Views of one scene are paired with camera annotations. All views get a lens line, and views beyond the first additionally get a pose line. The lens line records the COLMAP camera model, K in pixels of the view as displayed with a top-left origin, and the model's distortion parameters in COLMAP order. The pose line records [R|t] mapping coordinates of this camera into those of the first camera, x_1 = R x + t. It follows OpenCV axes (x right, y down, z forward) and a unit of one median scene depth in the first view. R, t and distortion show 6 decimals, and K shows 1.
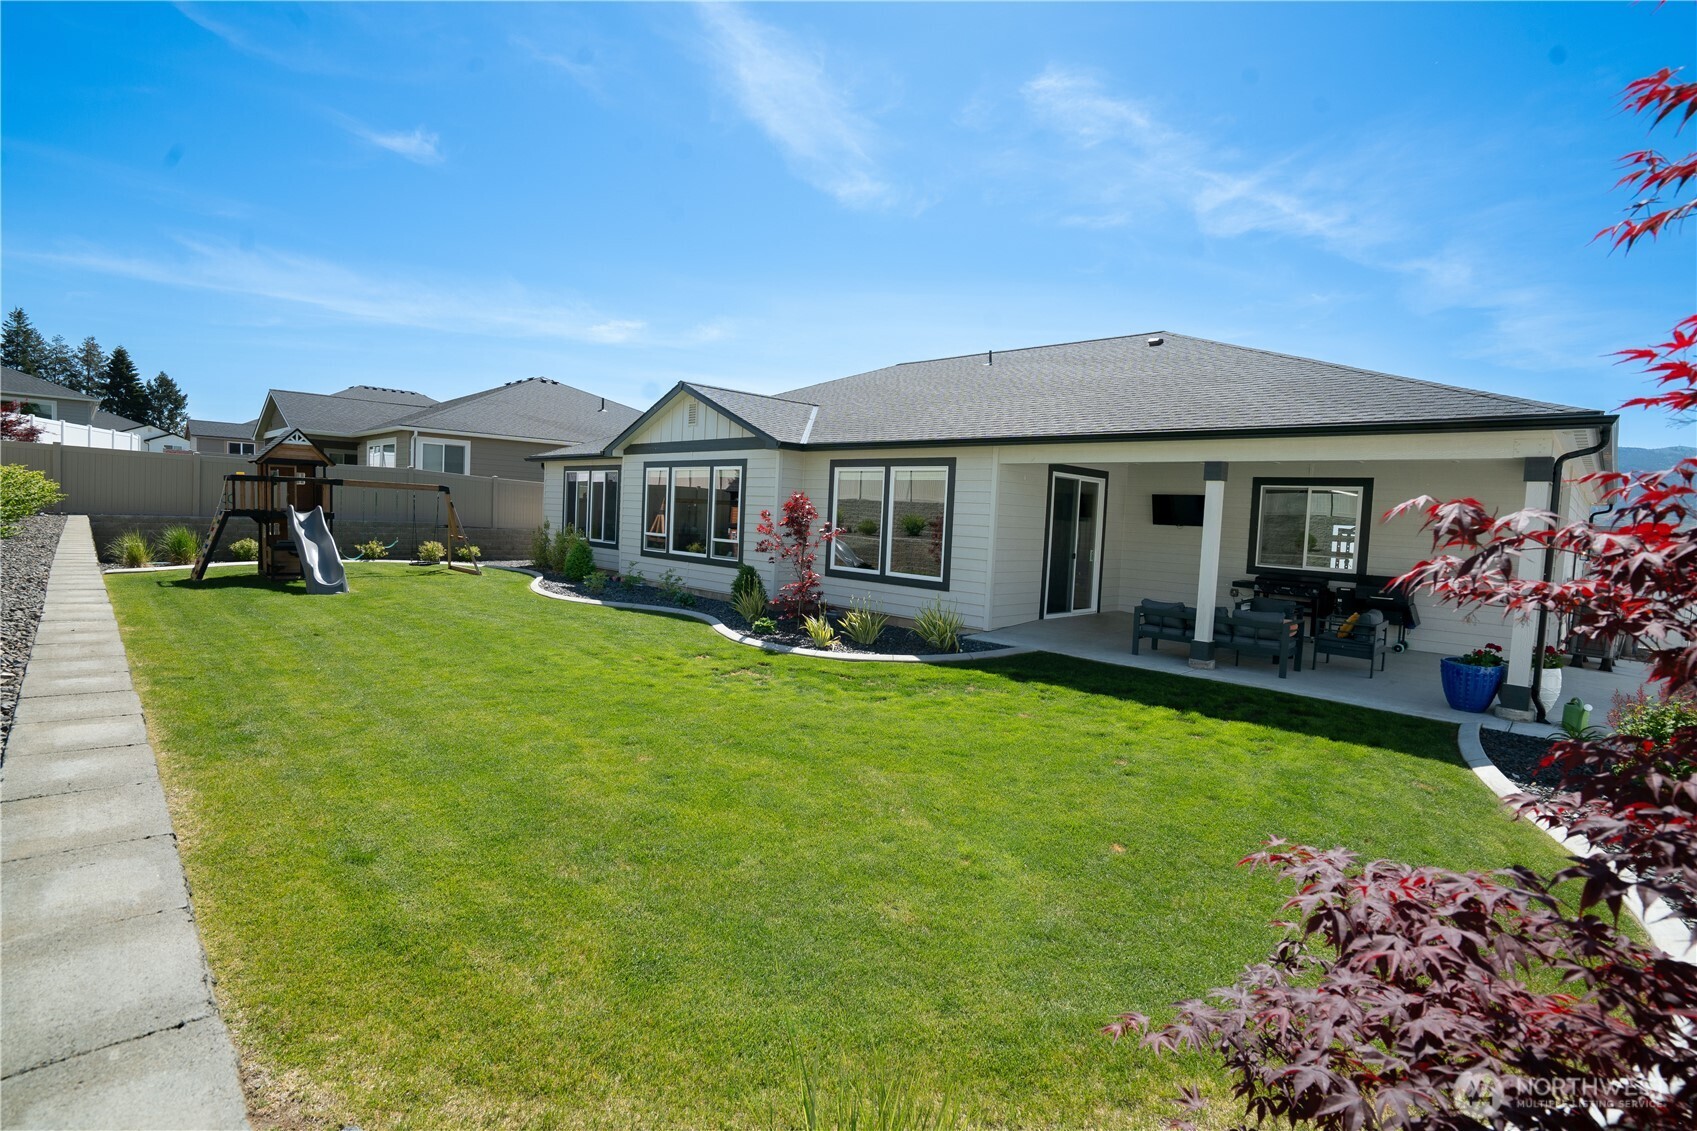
lens RADIAL K [[788.3, 0, 848.5], [0, 788.3, 565.5], [0, 0, 1]] dist [-0.053686, 0.000305]
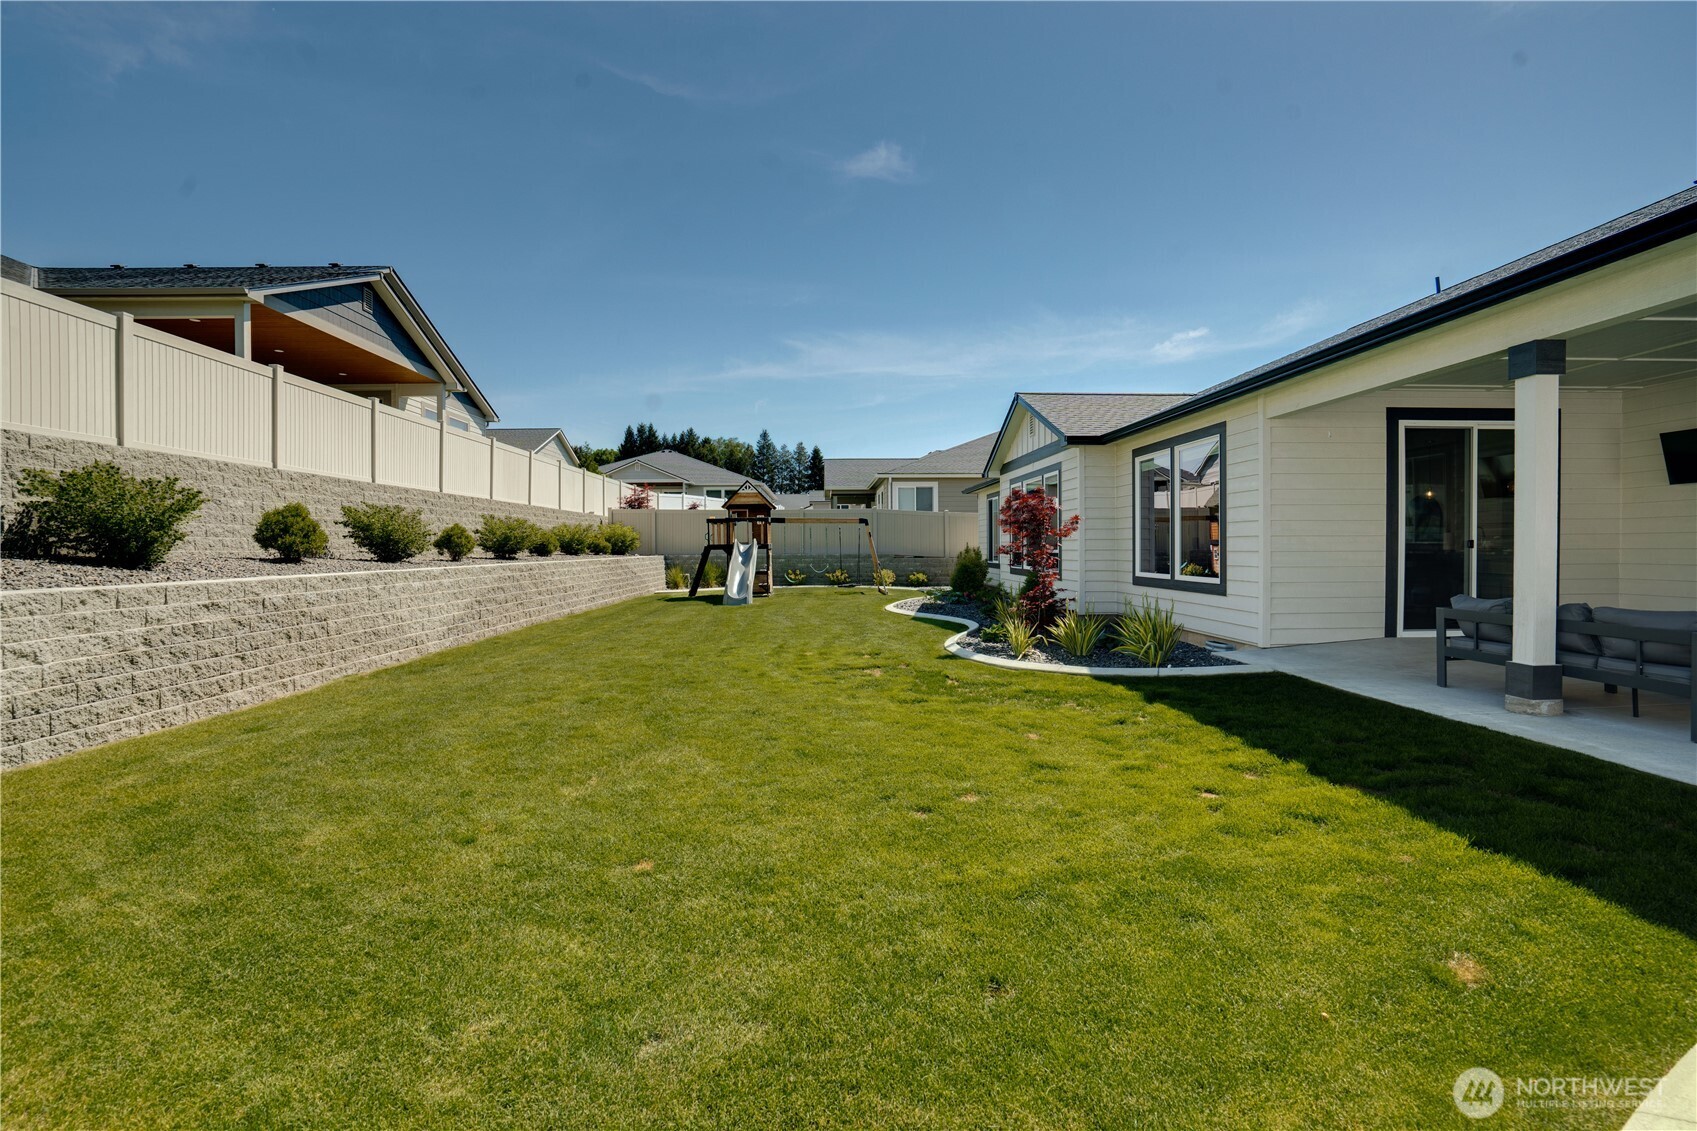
lens RADIAL K [[763.0, 0, 846.8], [0, 763.0, 553.3], [0, 0, 1]] dist [-0.040368, 0.000296]
pose [[0.735096, -0.045971, -0.676402, 0.324059], [-0.000230, 0.997681, -0.068057, 0.038156], [0.677963, 0.050184, 0.733381, 0.193306]]
